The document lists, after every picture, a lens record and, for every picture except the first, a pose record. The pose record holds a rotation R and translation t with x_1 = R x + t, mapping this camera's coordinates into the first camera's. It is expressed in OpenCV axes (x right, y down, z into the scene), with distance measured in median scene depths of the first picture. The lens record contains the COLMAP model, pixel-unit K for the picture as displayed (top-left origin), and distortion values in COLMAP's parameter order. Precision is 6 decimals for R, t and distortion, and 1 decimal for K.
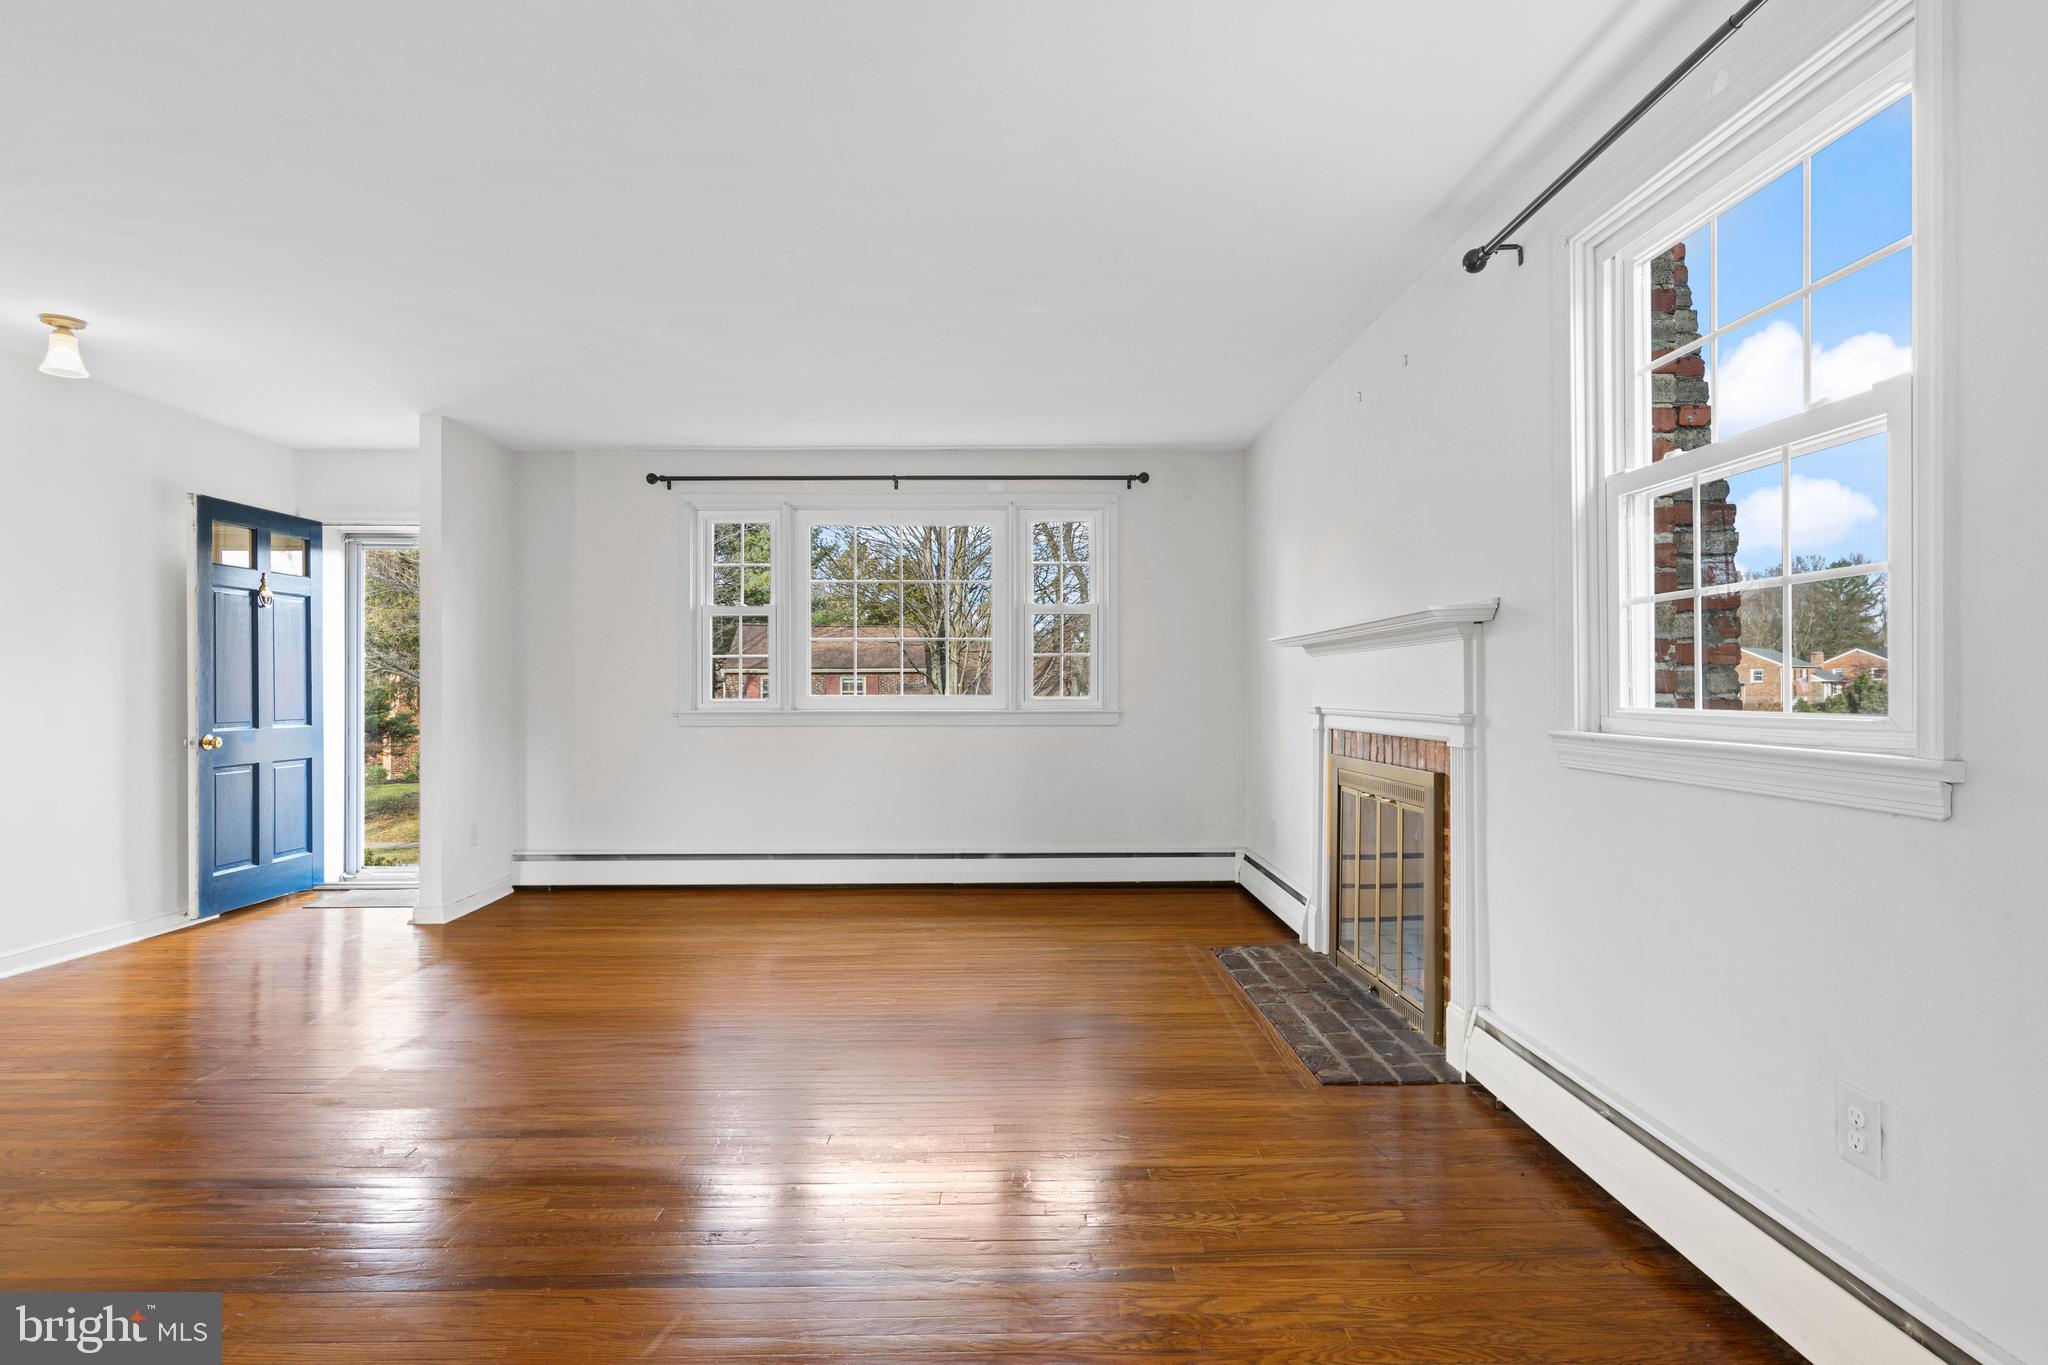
lens RADIAL K [[1033.5, 0, 1003.1], [0, 1033.5, 690.4], [0, 0, 1]] dist [0.008822, -0.006656]
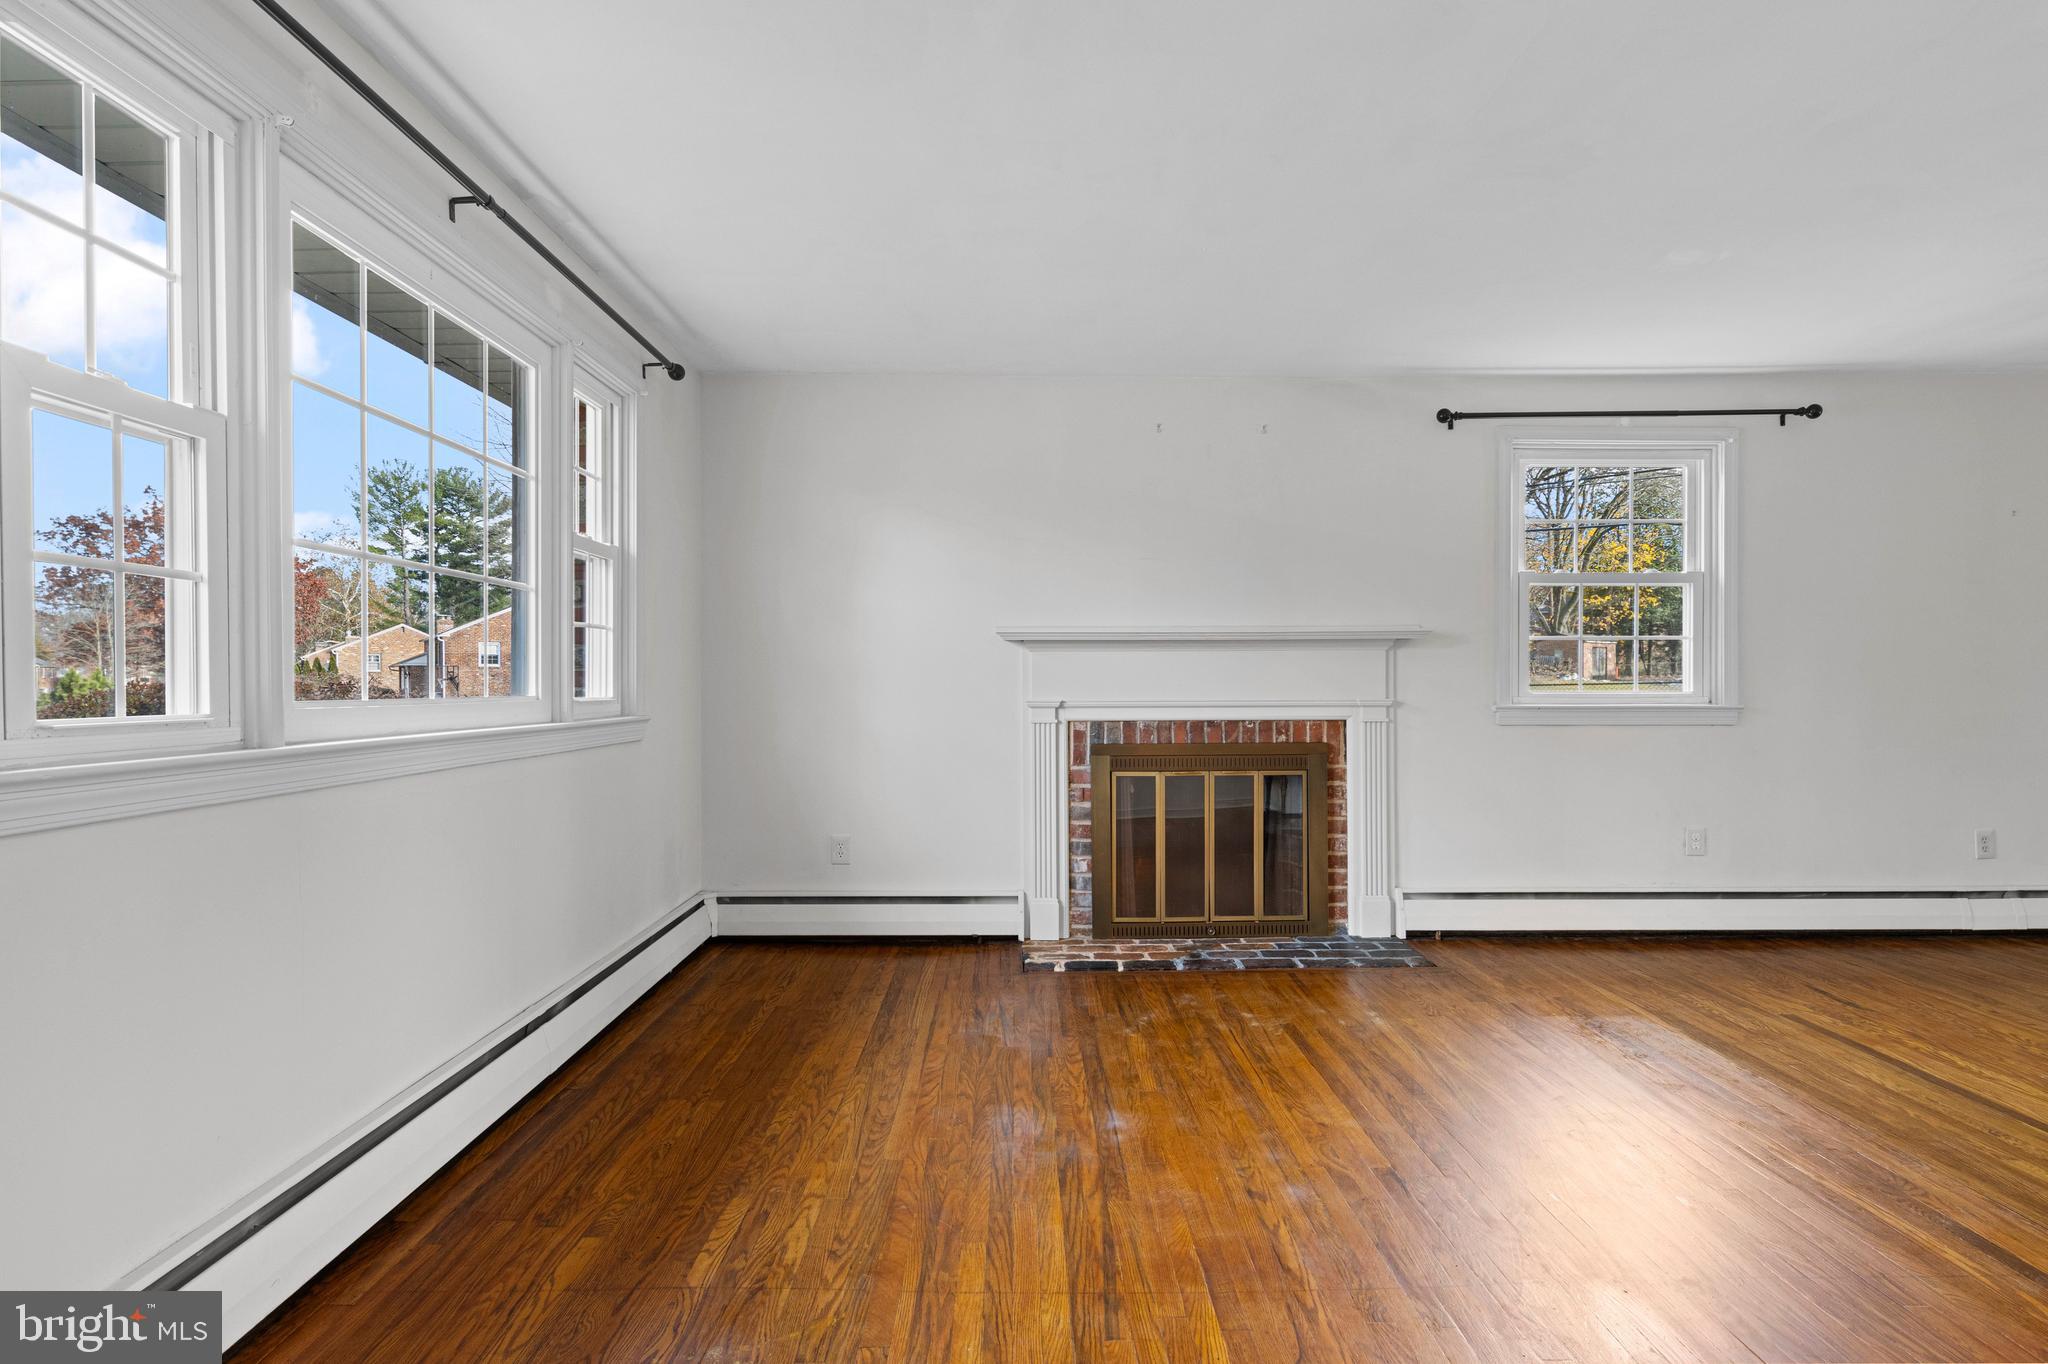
lens RADIAL K [[1033.5, 0, 1033.2], [0, 1033.5, 692.6], [0, 0, 1]] dist [0.008822, -0.006656]
pose [[-0.002018, 0.002345, 0.999995, -0.587833], [0.001602, 0.999996, -0.002342, 0.009044], [-0.999997, 0.001597, -0.002021, 0.840236]]
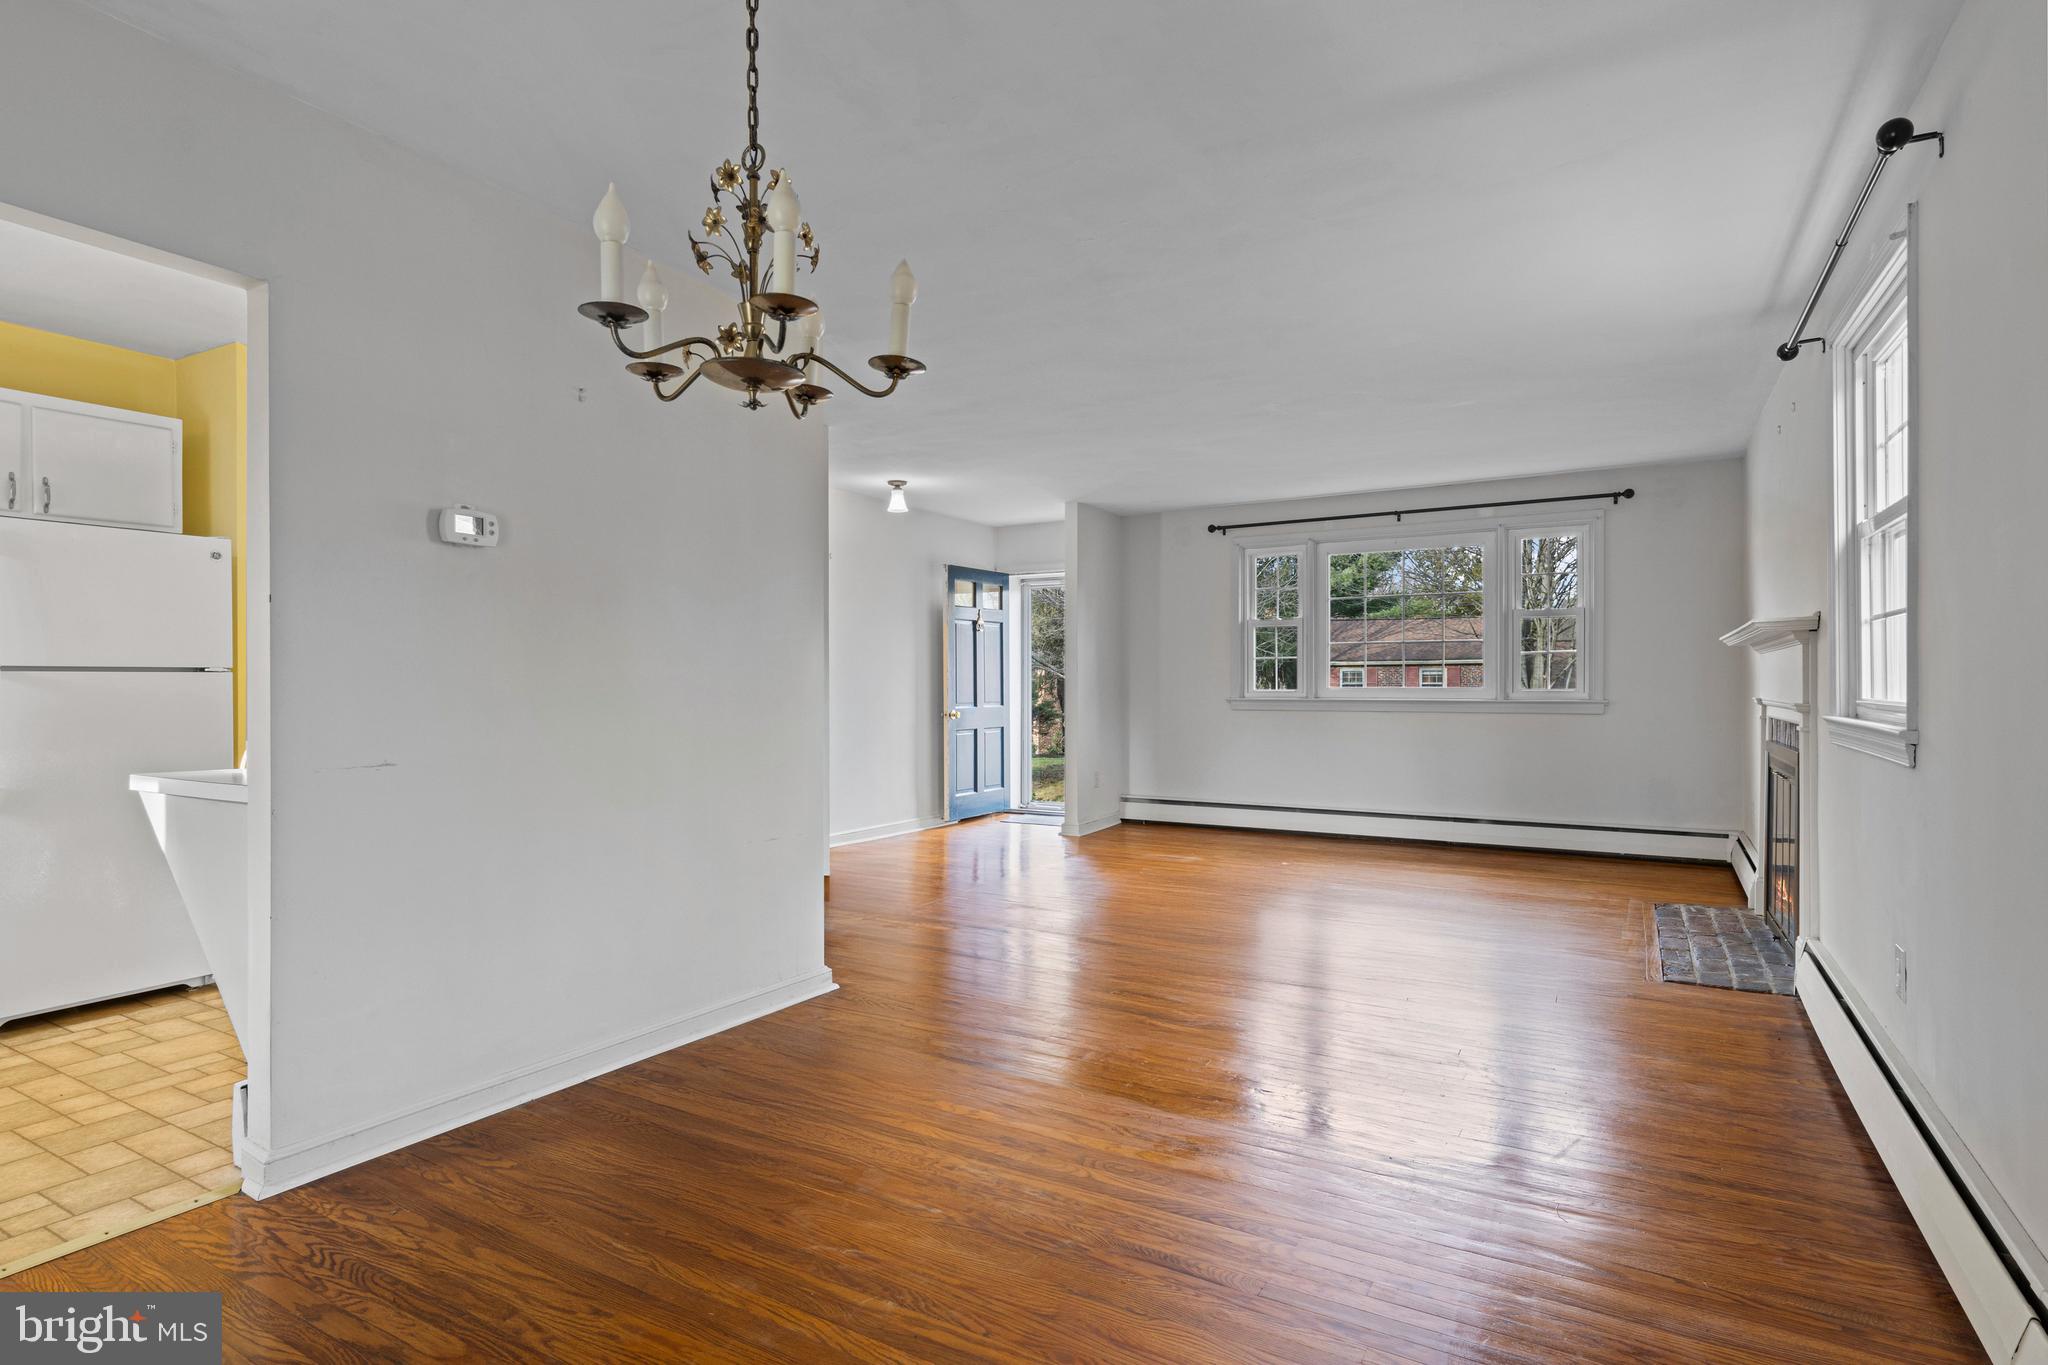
lens RADIAL K [[1033.5, 0, 1043.9], [0, 1033.5, 688.5], [0, 0, 1]] dist [0.008822, -0.006656]
pose [[0.864995, 0.003591, -0.501767, 0.156489], [-0.000258, 0.999977, 0.006713, -0.001972], [0.501780, -0.005677, 0.864977, -0.299639]]
